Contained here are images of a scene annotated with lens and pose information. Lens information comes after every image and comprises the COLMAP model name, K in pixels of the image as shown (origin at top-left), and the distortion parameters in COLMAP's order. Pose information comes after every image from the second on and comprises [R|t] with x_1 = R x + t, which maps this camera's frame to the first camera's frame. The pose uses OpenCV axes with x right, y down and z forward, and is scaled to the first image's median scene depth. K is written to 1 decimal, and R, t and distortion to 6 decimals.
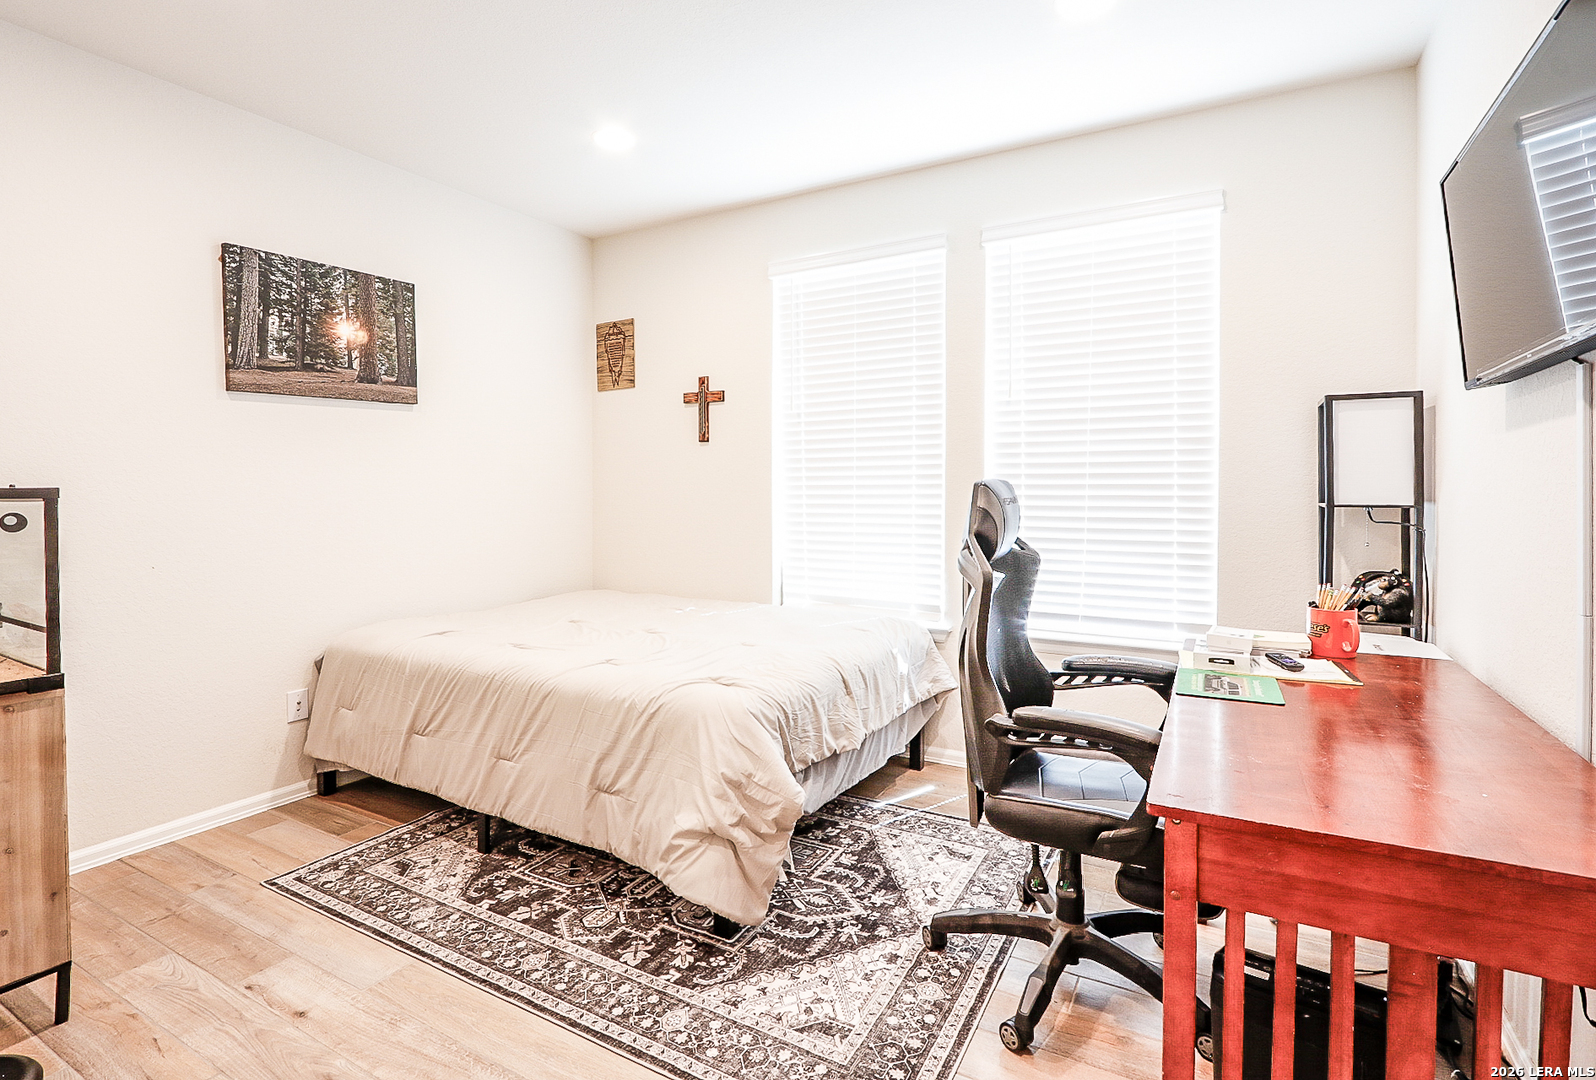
lens RADIAL K [[769.3, 0, 801.5], [0, 769.3, 477.4], [0, 0, 1]] dist [-0.002700, -0.000198]
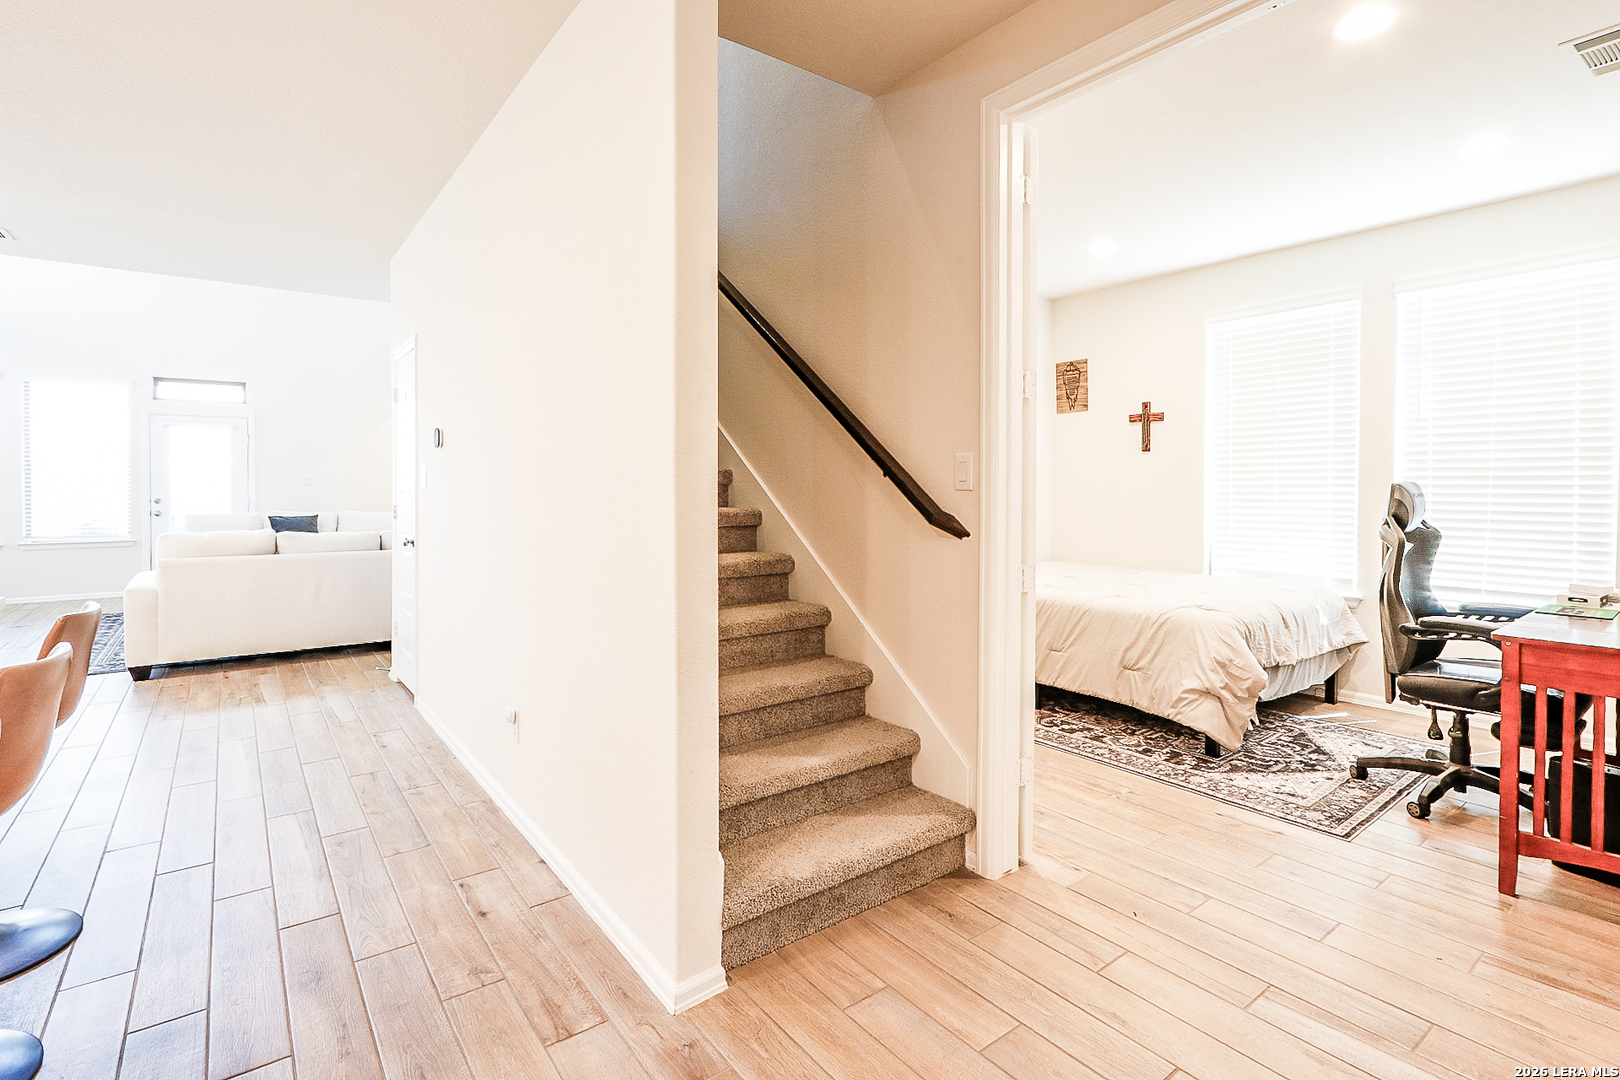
lens RADIAL K [[804.3, 0, 850.7], [0, 804.3, 487.3], [0, 0, 1]] dist [-0.010930, 0.001202]
pose [[0.938735, 0.004453, -0.344610, -0.207371], [0.000796, 0.999886, 0.015087, -0.008974], [0.344638, -0.014437, 0.938625, -0.763407]]
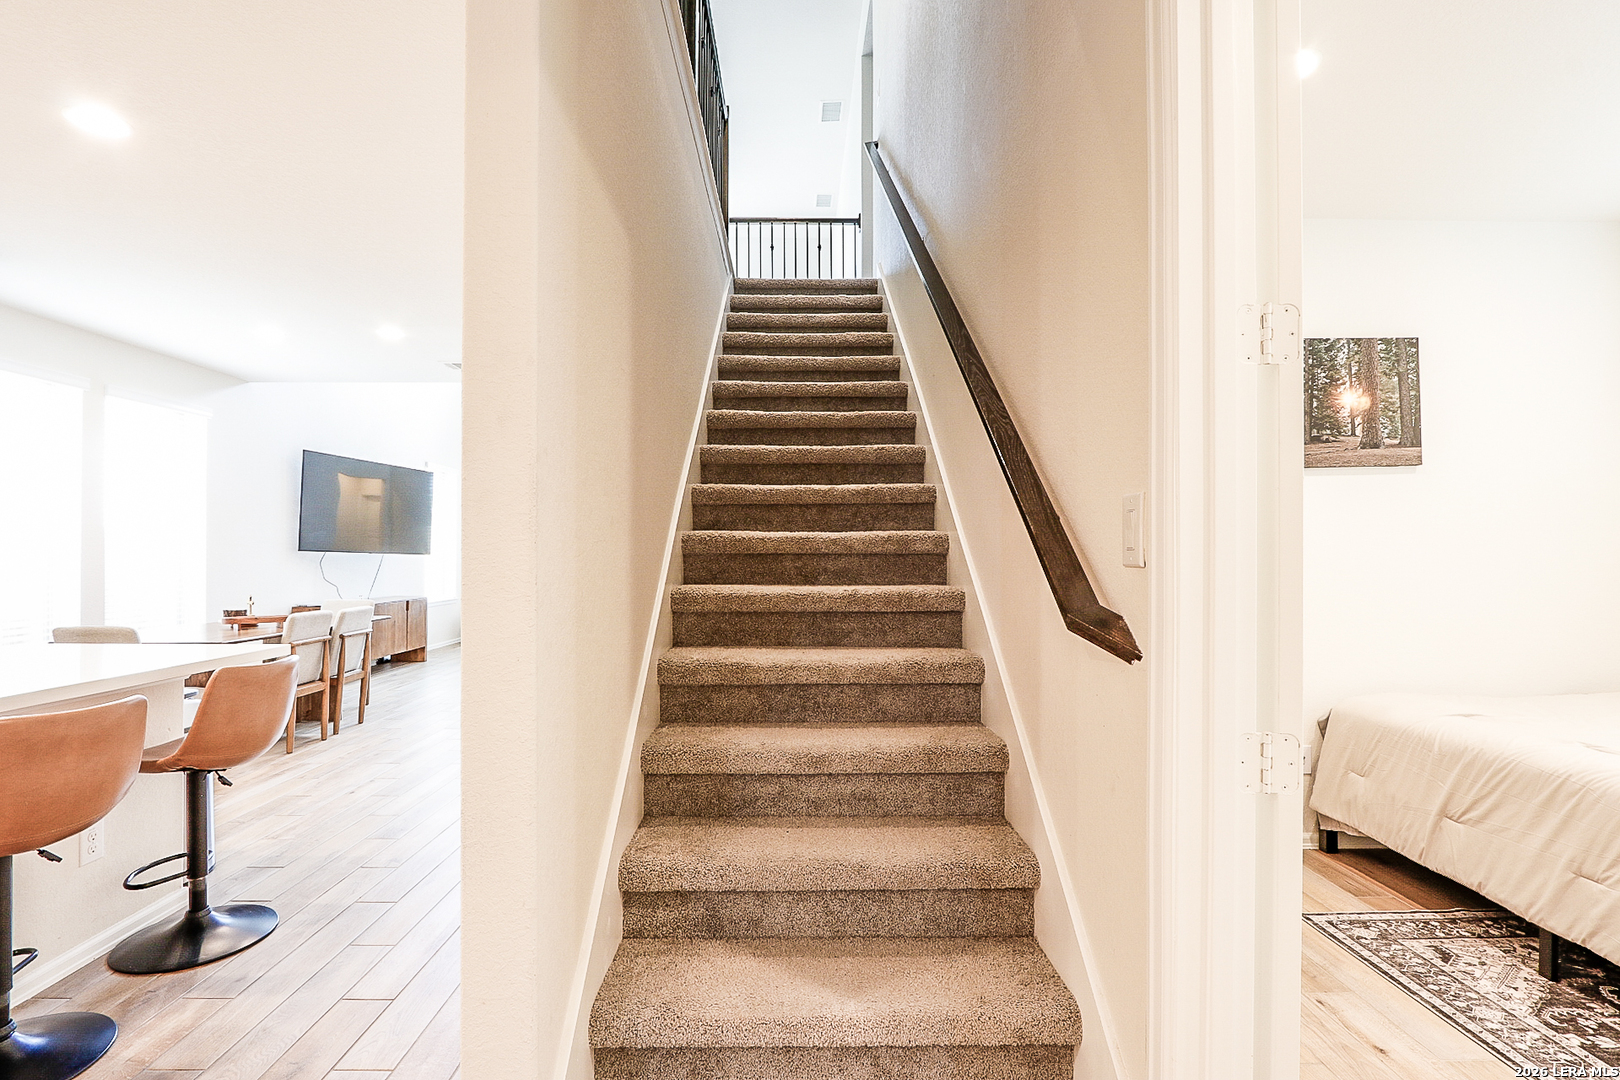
lens RADIAL K [[793.8, 0, 810.0], [0, 793.8, 540.0], [0, 0, 1]] dist [-0.020856, 0.007678]
pose [[0.518270, -0.010101, -0.855158, -0.091411], [0.007984, 0.999944, -0.006973, -0.004513], [0.855180, -0.003214, 0.518321, -0.170894]]
